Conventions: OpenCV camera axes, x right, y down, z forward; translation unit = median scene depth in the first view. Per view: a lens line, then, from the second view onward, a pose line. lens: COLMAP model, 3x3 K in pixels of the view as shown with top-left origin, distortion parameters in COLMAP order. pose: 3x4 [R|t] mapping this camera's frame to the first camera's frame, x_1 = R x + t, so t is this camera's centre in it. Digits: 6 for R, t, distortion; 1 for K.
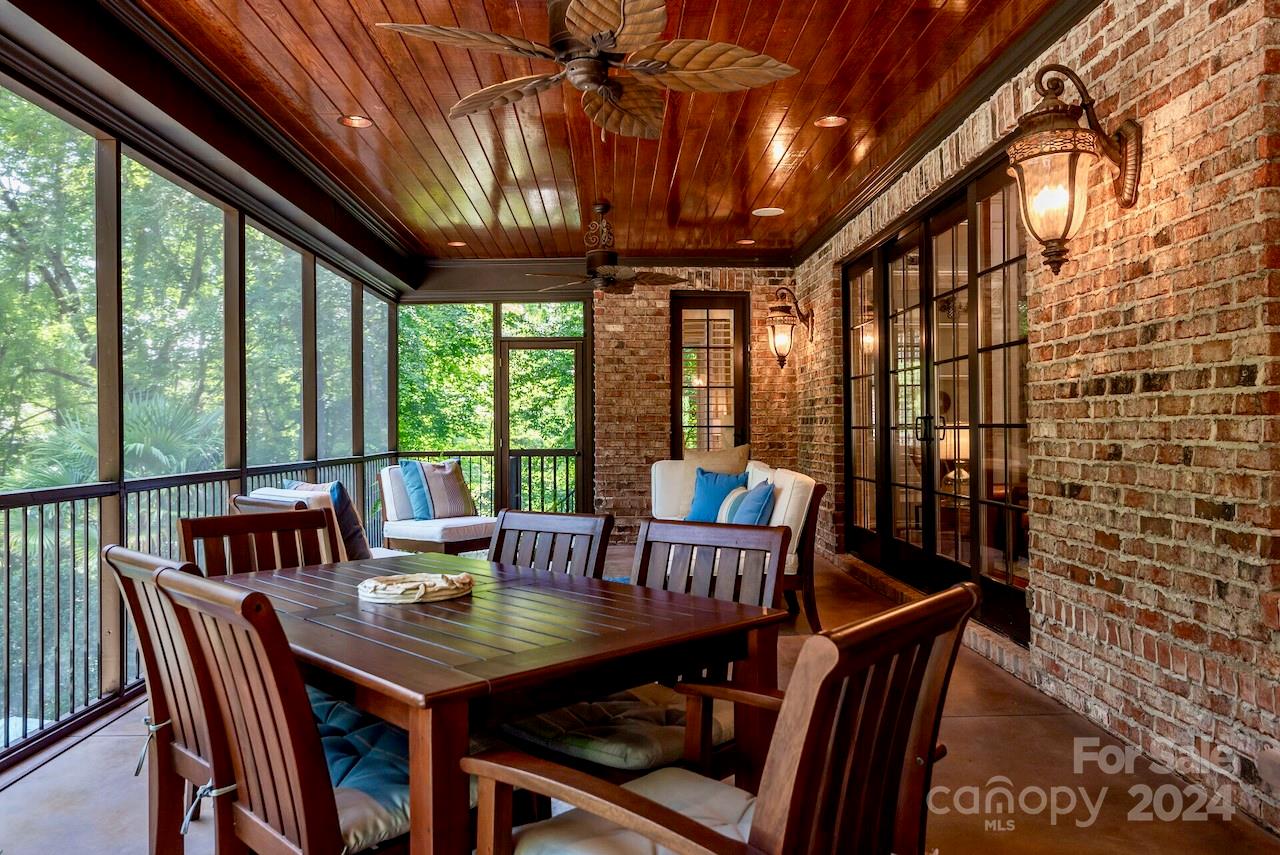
lens RADIAL K [[947.9, 0, 640.0], [0, 947.9, 427.5], [0, 0, 1]] dist [0.000161, 0.000071]
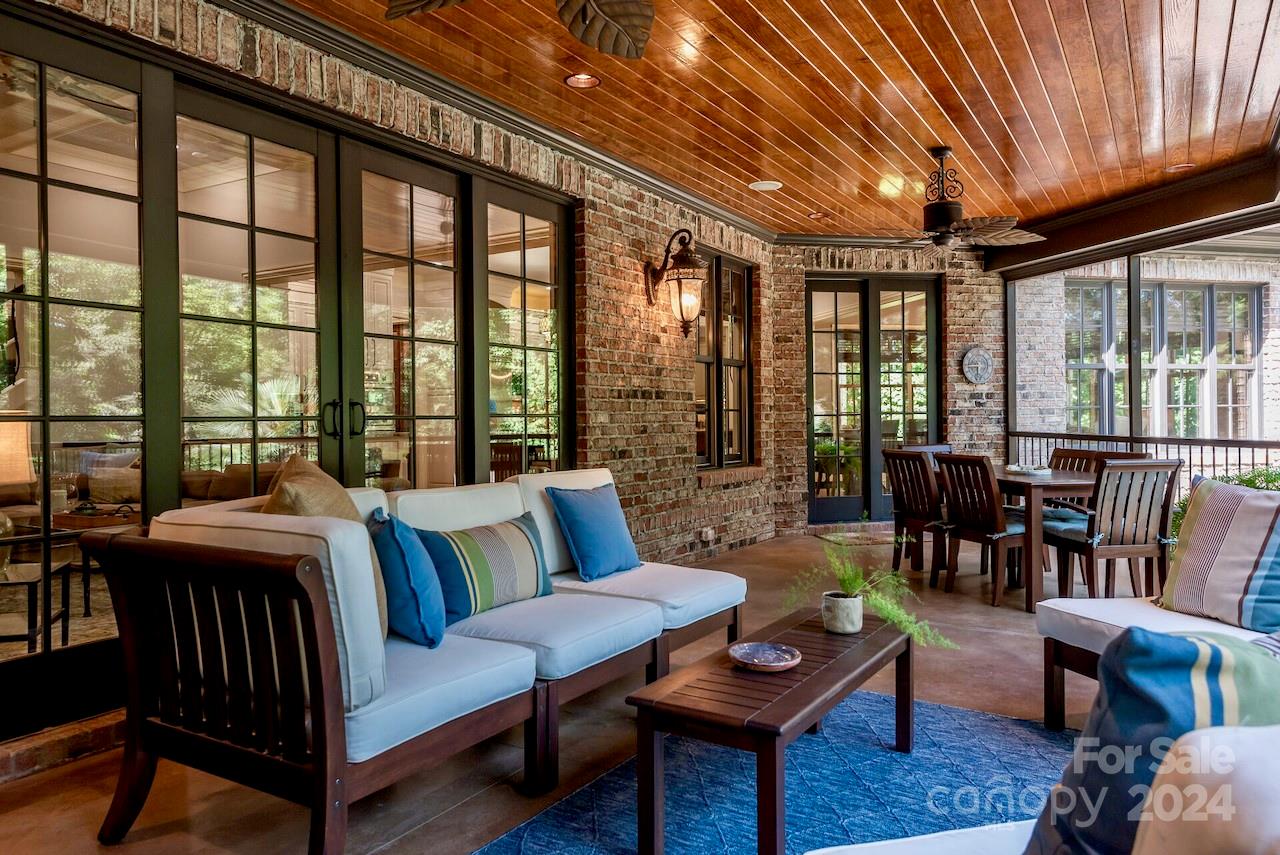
lens RADIAL K [[880.3, 0, 640.0], [0, 880.3, 427.5], [0, 0, 1]] dist [-0.000069, -0.000015]
pose [[-0.839913, 0.000747, 0.542720, -0.458068], [0.006609, 0.999939, 0.008852, 0.006391], [-0.542681, 0.011022, -0.839867, 2.517371]]
